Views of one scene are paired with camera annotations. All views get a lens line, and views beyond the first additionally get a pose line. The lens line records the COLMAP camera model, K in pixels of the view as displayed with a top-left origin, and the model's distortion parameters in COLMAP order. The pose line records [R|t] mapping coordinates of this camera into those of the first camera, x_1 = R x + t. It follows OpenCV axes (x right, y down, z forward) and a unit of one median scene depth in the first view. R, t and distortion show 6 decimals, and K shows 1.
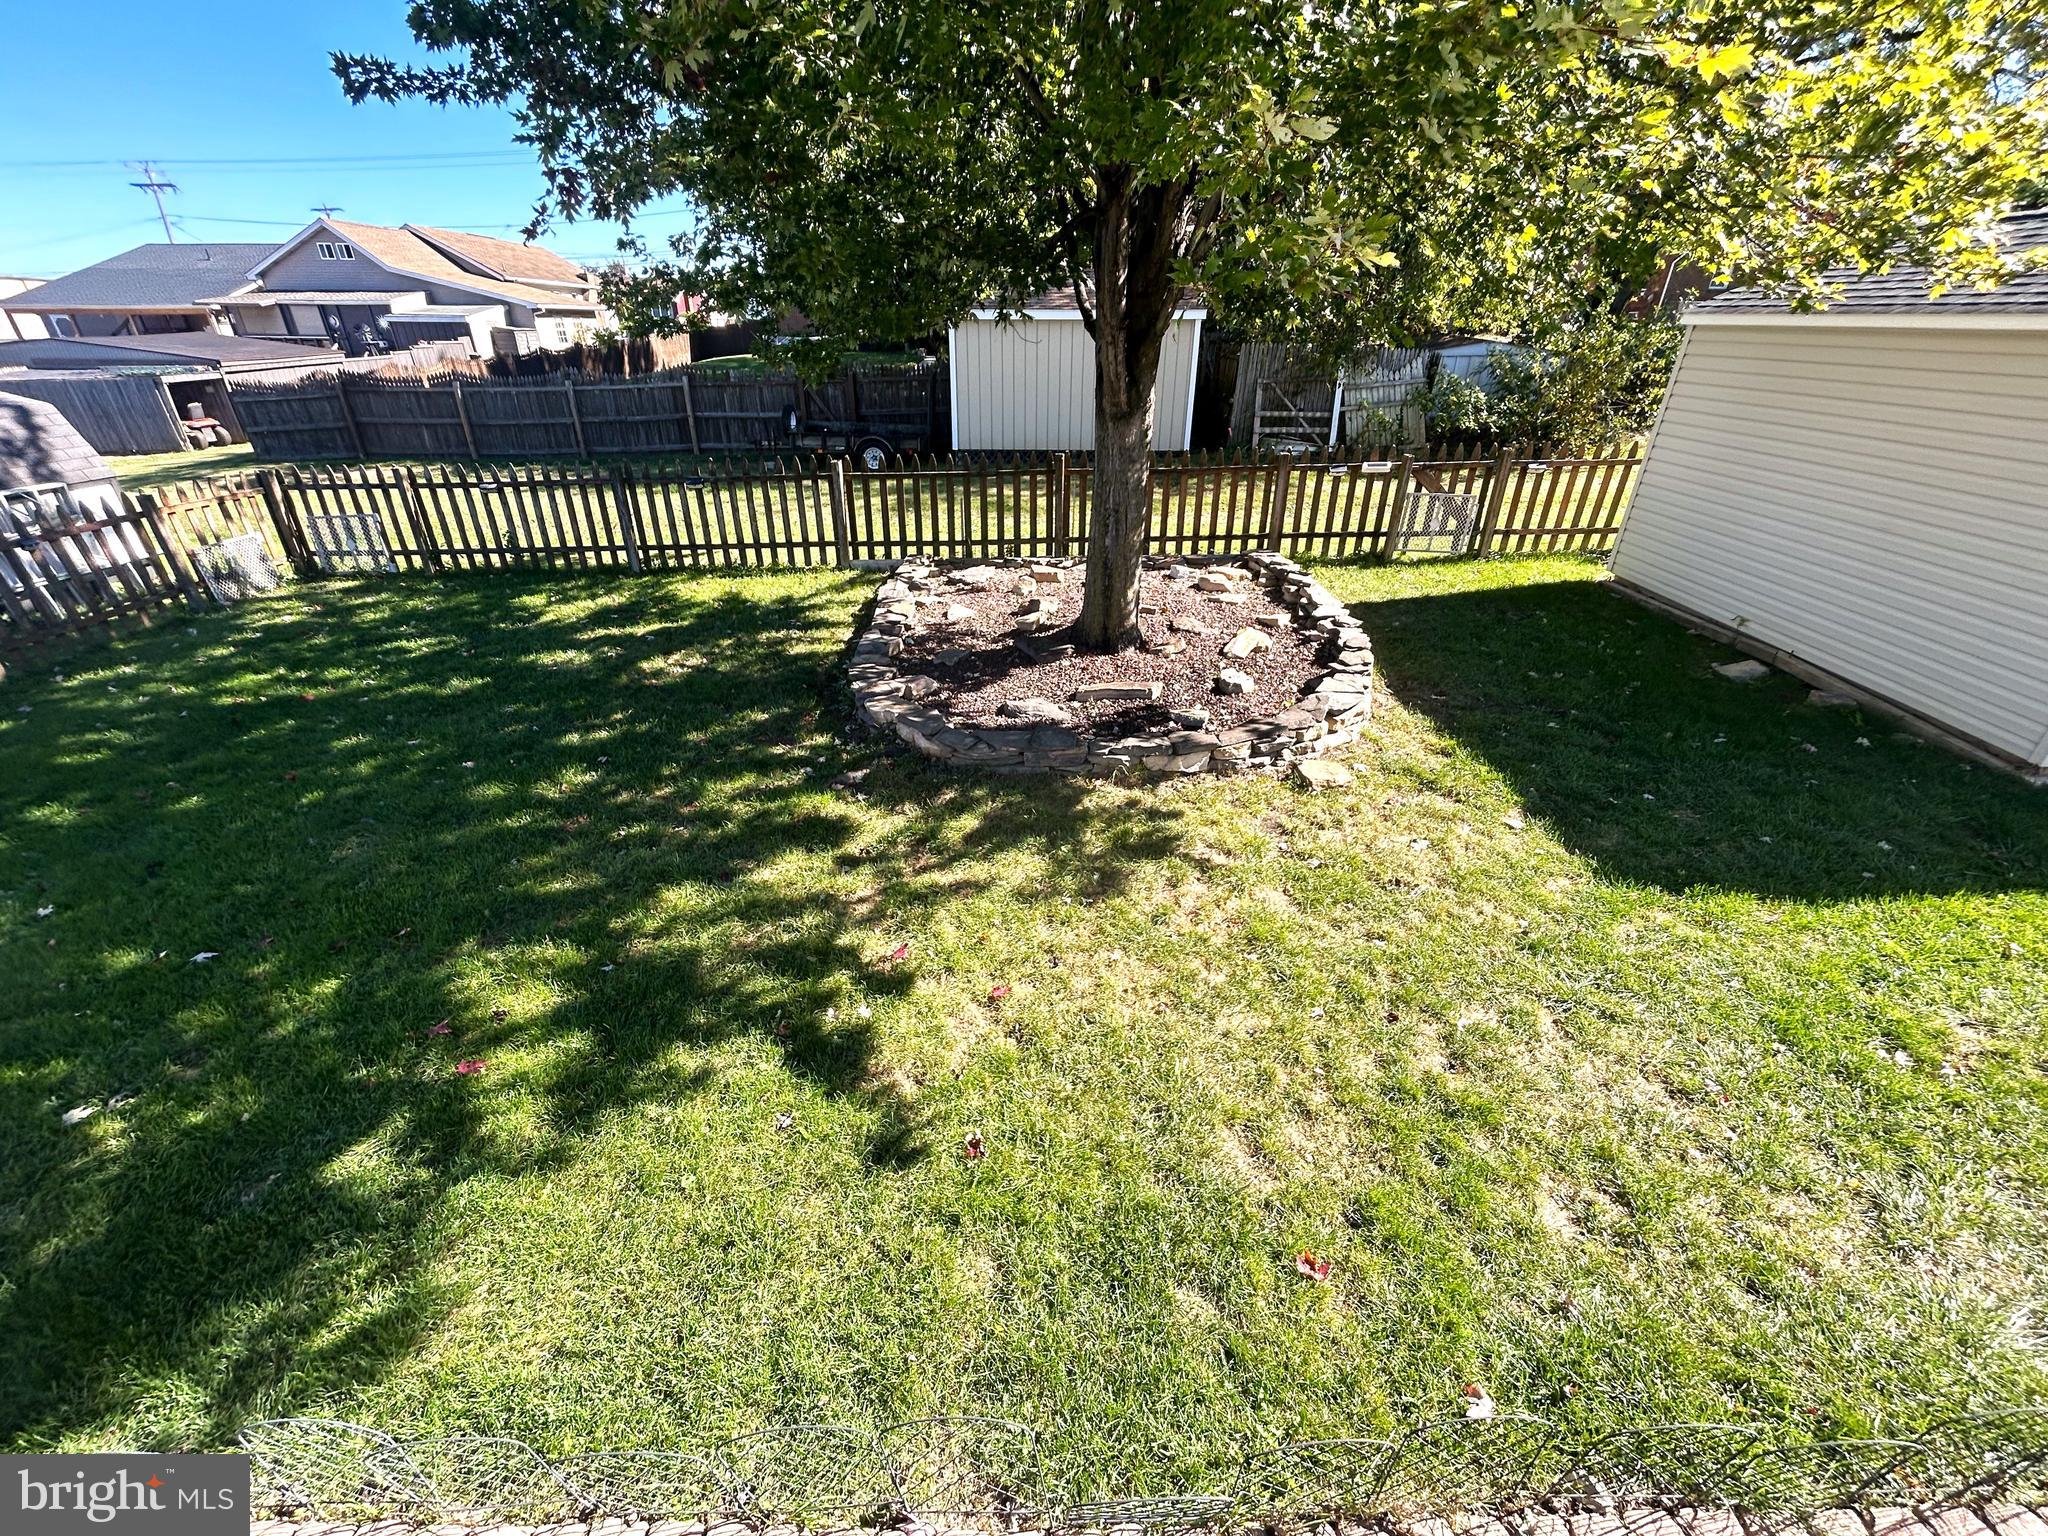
lens RADIAL K [[813.9, 0, 995.2], [0, 813.9, 746.7], [0, 0, 1]] dist [-0.000501, -0.000649]
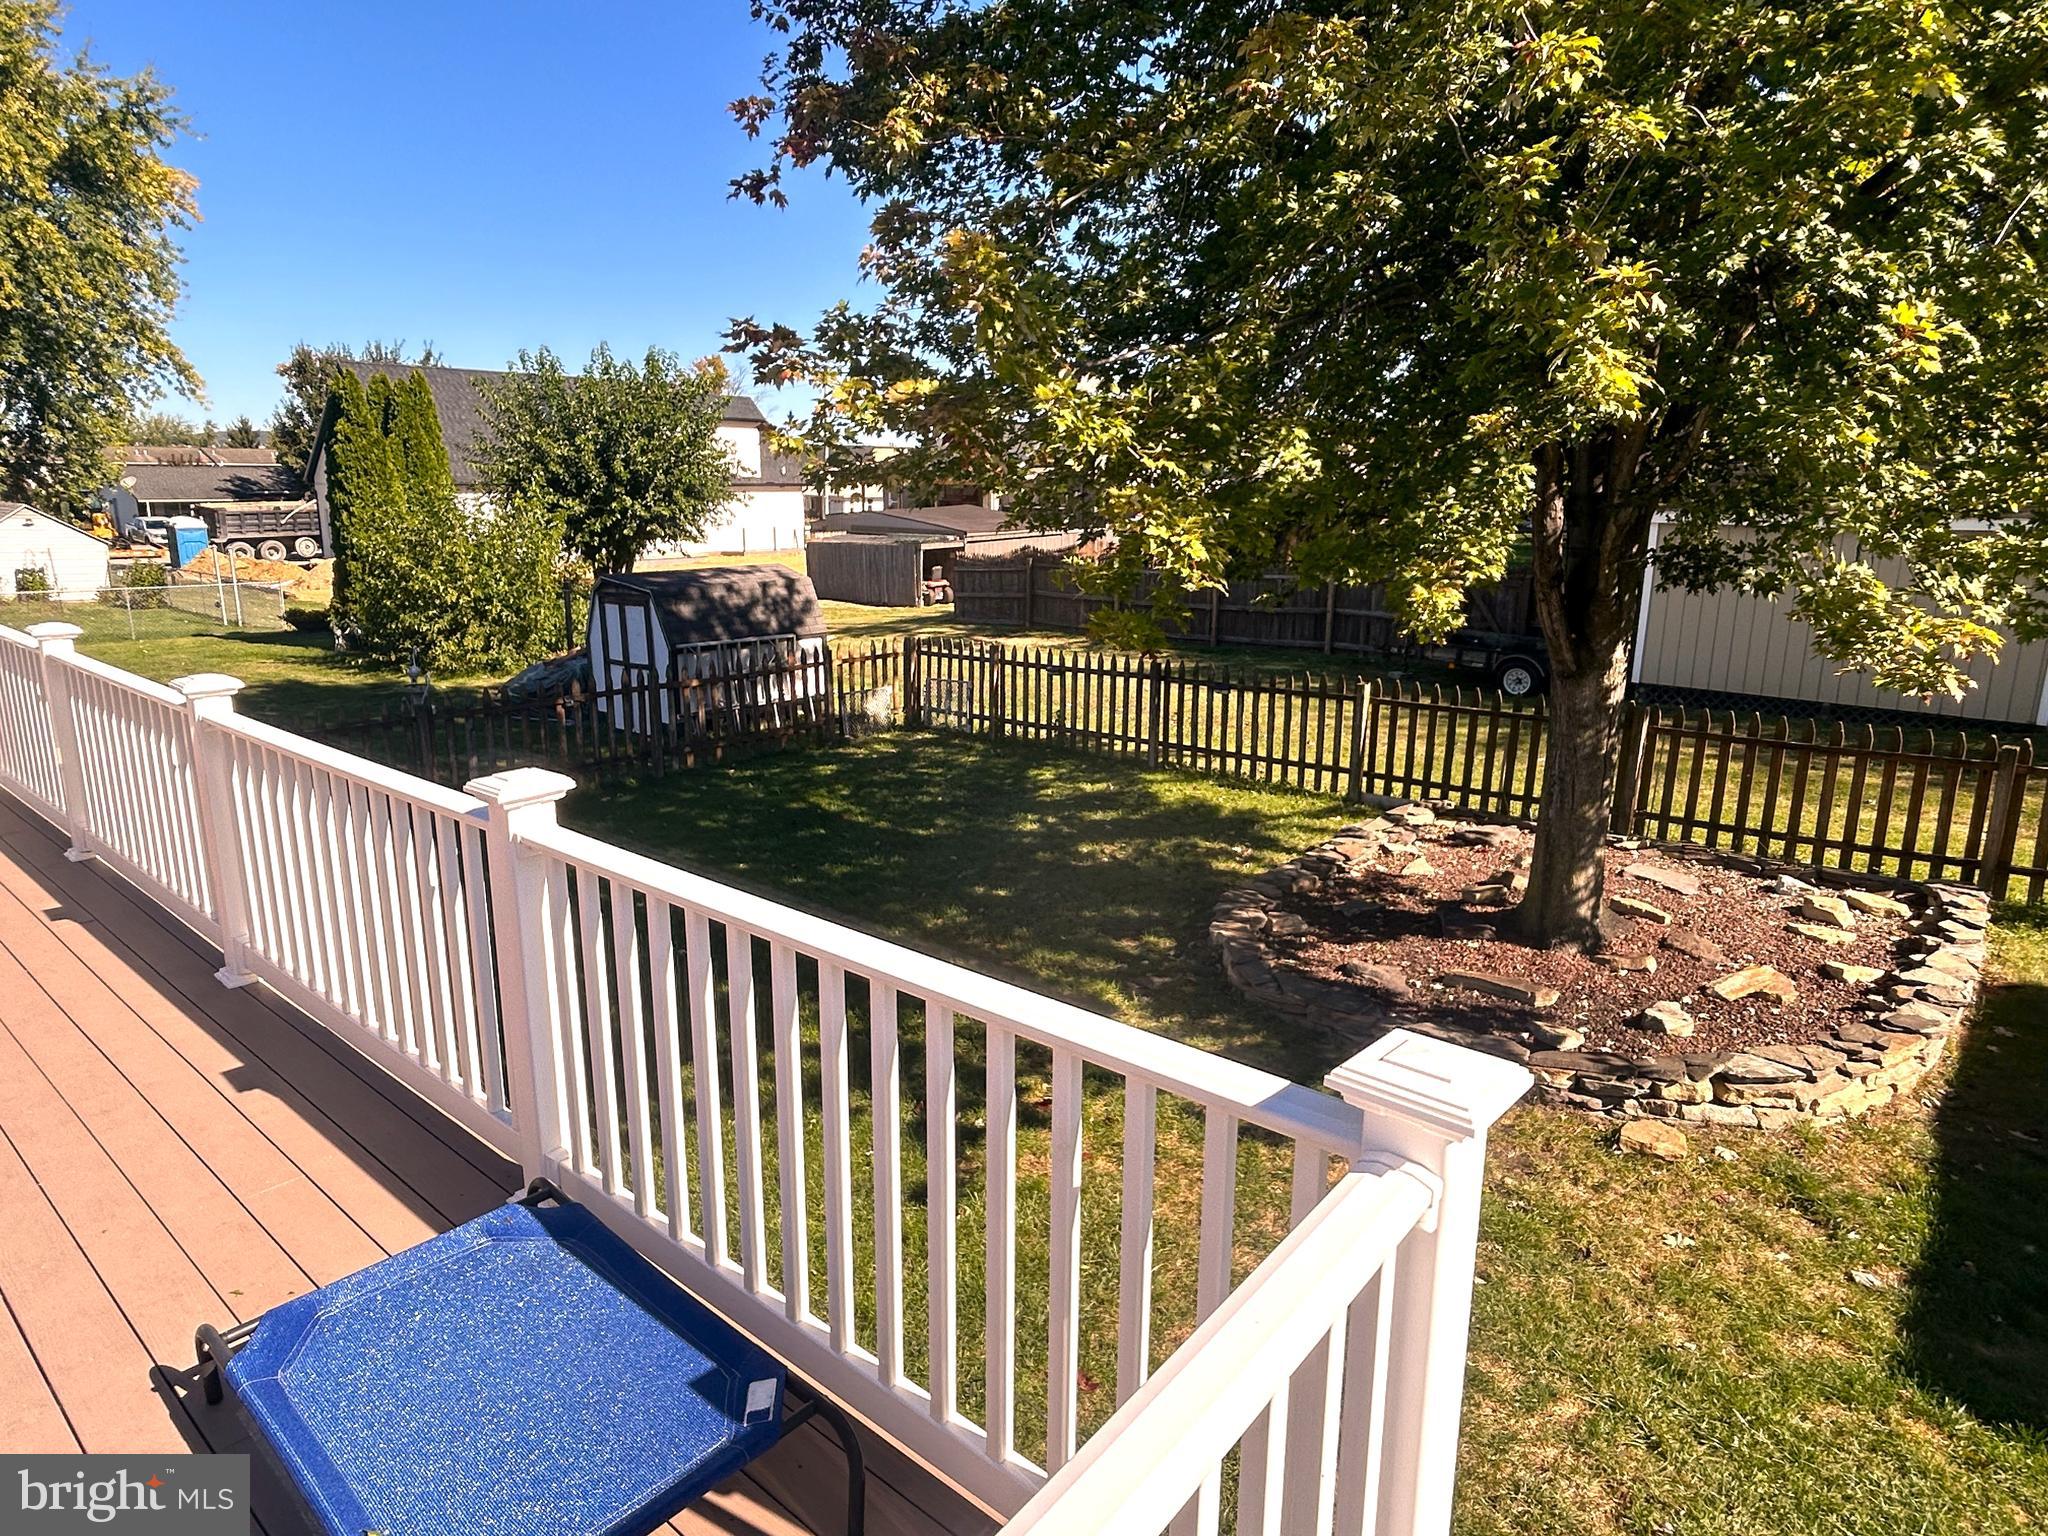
lens RADIAL K [[1189.5, 0, 1018.9], [0, 1189.5, 755.2], [0, 0, 1]] dist [-0.007235, 0.000610]
pose [[0.754424, 0.147527, -0.639594, 0.356241], [-0.299580, 0.944395, -0.135533, 0.013121], [0.584035, 0.293859, 0.756670, -0.177023]]
